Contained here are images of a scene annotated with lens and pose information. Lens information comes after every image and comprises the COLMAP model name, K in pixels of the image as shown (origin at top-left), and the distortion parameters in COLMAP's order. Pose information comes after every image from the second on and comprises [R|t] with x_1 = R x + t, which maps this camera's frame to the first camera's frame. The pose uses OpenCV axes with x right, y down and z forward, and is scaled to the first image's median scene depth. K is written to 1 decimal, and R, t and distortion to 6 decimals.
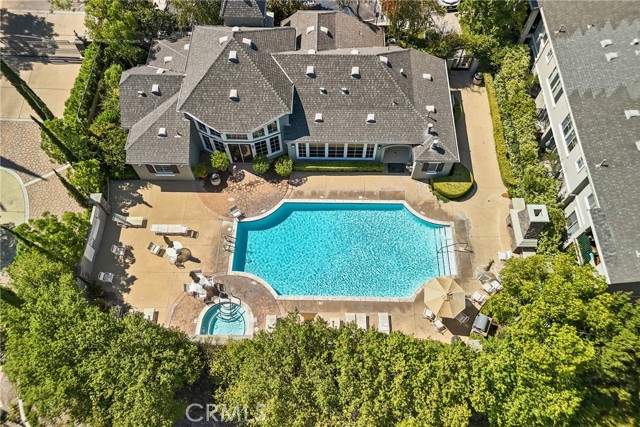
lens RADIAL K [[474.5, 0, 322.1], [0, 474.5, 216.9], [0, 0, 1]] dist [0.005298, -0.001448]
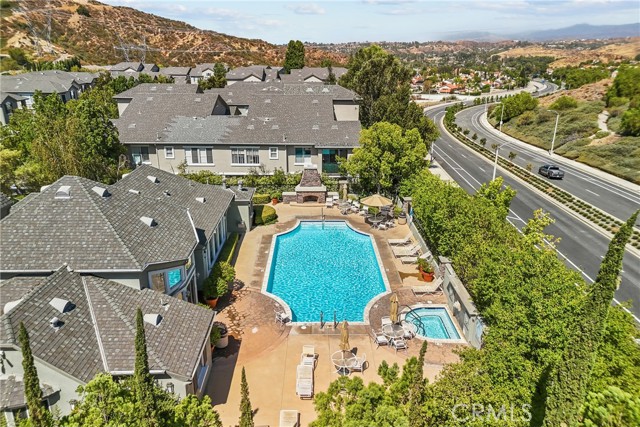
lens RADIAL K [[474.5, 0, 318.5], [0, 474.5, 212.4], [0, 0, 1]] dist [0.005298, -0.001448]
pose [[-0.028039, -0.321892, 0.946361, -0.821308], [0.874457, 0.450776, 0.179234, -0.162118], [-0.484291, 0.832578, 0.268842, 0.651076]]
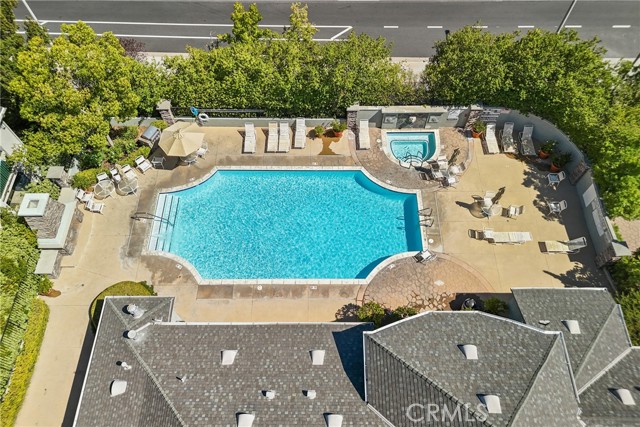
lens RADIAL K [[474.5, 0, 322.8], [0, 474.5, 212.4], [0, 0, 1]] dist [0.005298, -0.001448]
pose [[-0.999833, 0.017992, -0.003316, -0.014384], [-0.012309, -0.527505, 0.849462, -0.613313], [0.013534, 0.849361, 0.527639, 0.544823]]
